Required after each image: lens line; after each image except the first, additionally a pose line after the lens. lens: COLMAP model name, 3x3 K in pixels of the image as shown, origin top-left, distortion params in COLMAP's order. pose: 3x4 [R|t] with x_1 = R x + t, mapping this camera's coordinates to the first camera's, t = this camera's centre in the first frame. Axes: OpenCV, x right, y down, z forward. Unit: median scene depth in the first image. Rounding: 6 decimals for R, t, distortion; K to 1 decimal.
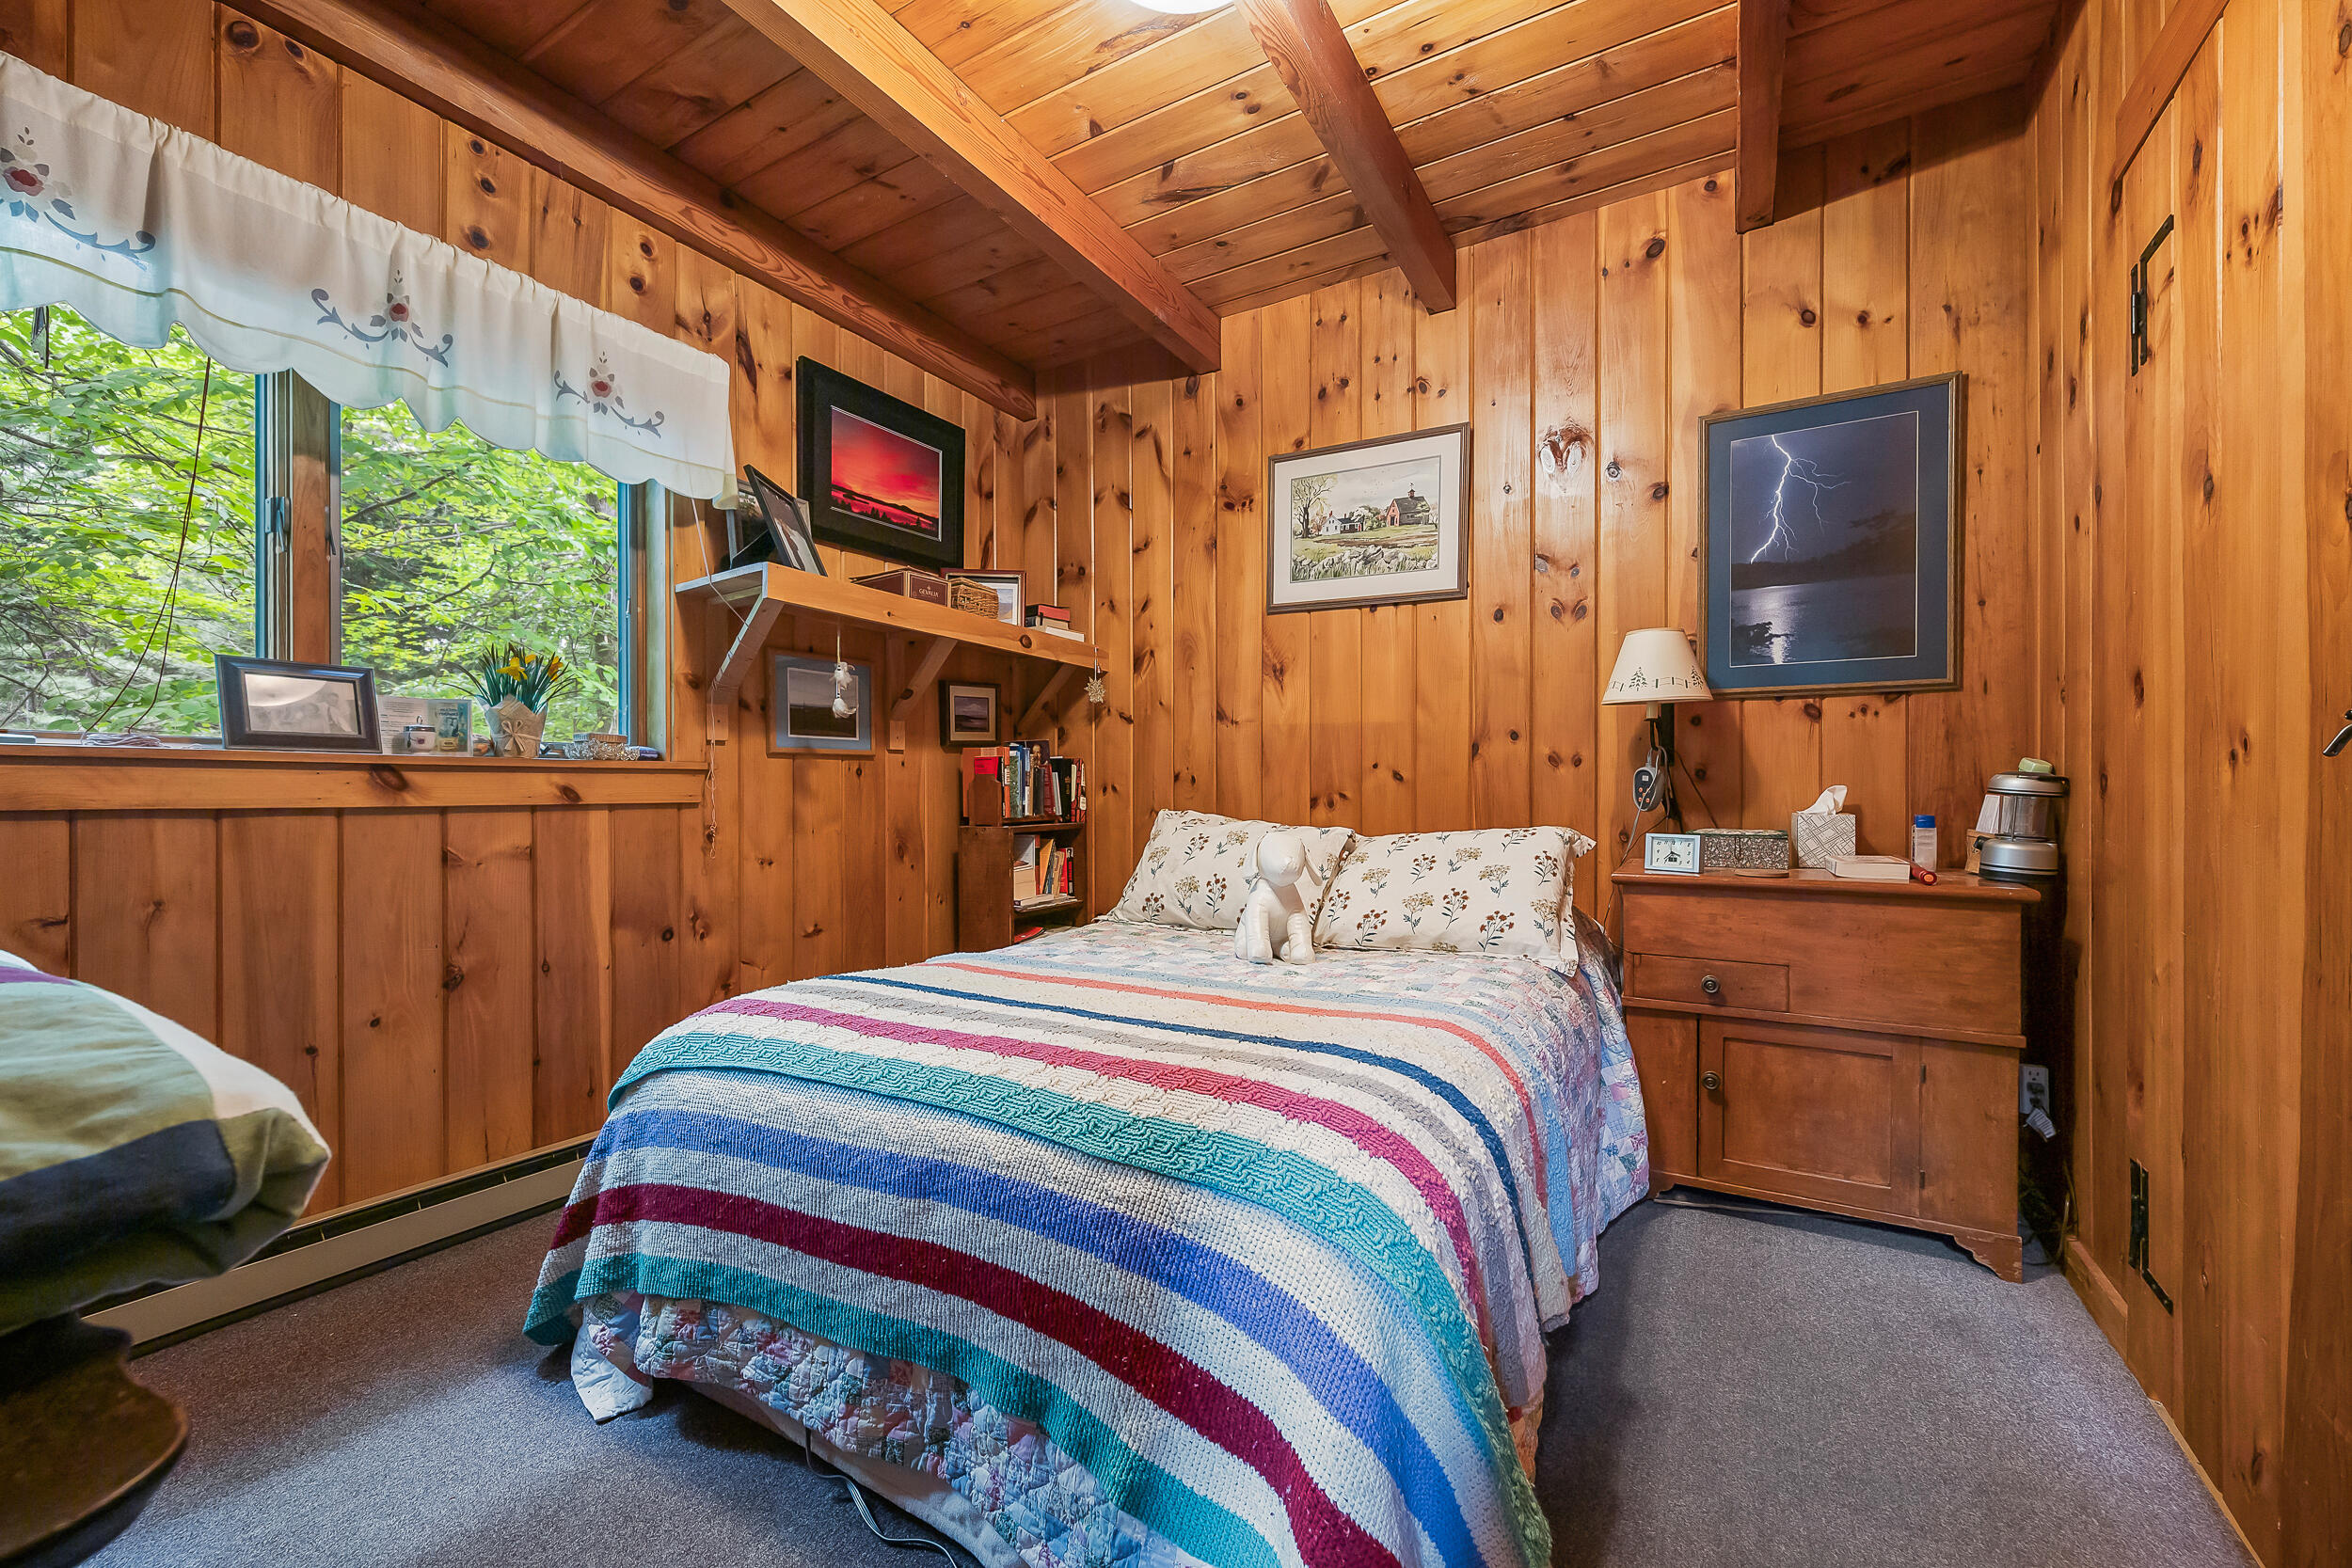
lens RADIAL K [[927.2, 0, 1191.0], [0, 927.2, 792.7], [0, 0, 1]] dist [0.001969, 0.000424]
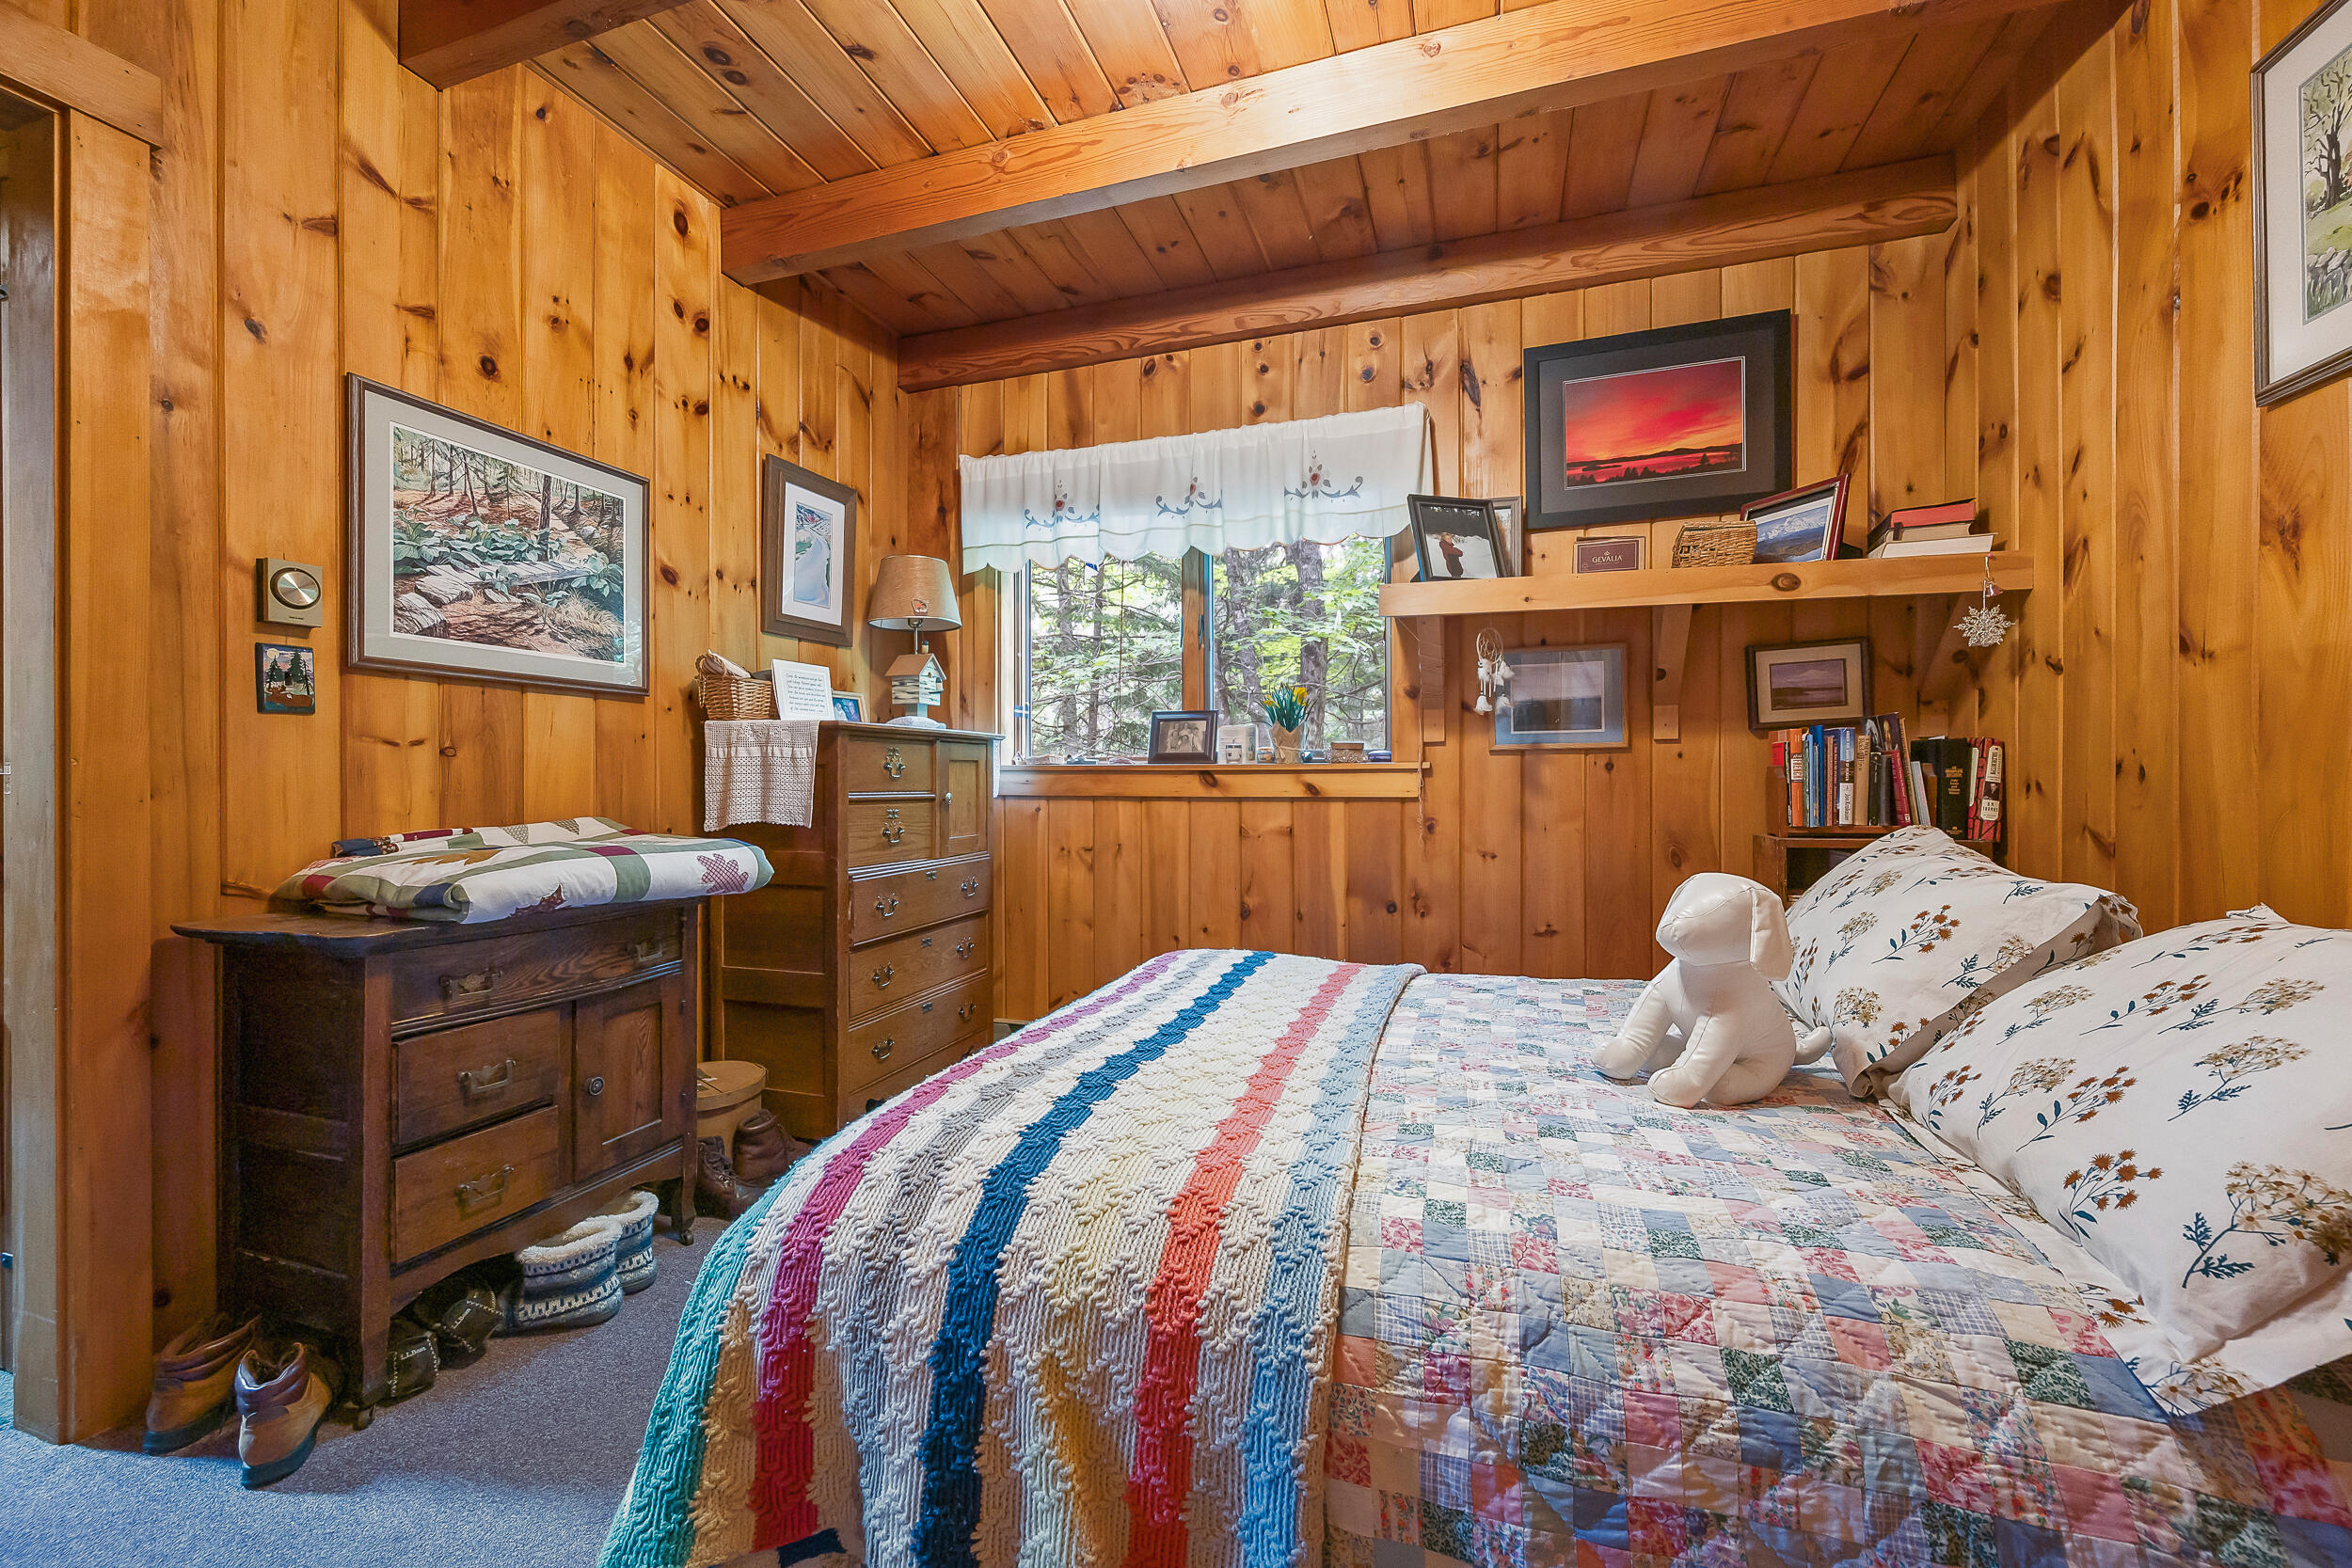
lens RADIAL K [[927.2, 0, 1184.4], [0, 927.2, 775.5], [0, 0, 1]] dist [0.001969, 0.000424]
pose [[0.204900, 0.001231, -0.978782, 0.475629], [0.000928, 0.999999, 0.001452, -0.016361], [0.978783, -0.001206, 0.204898, 0.437033]]
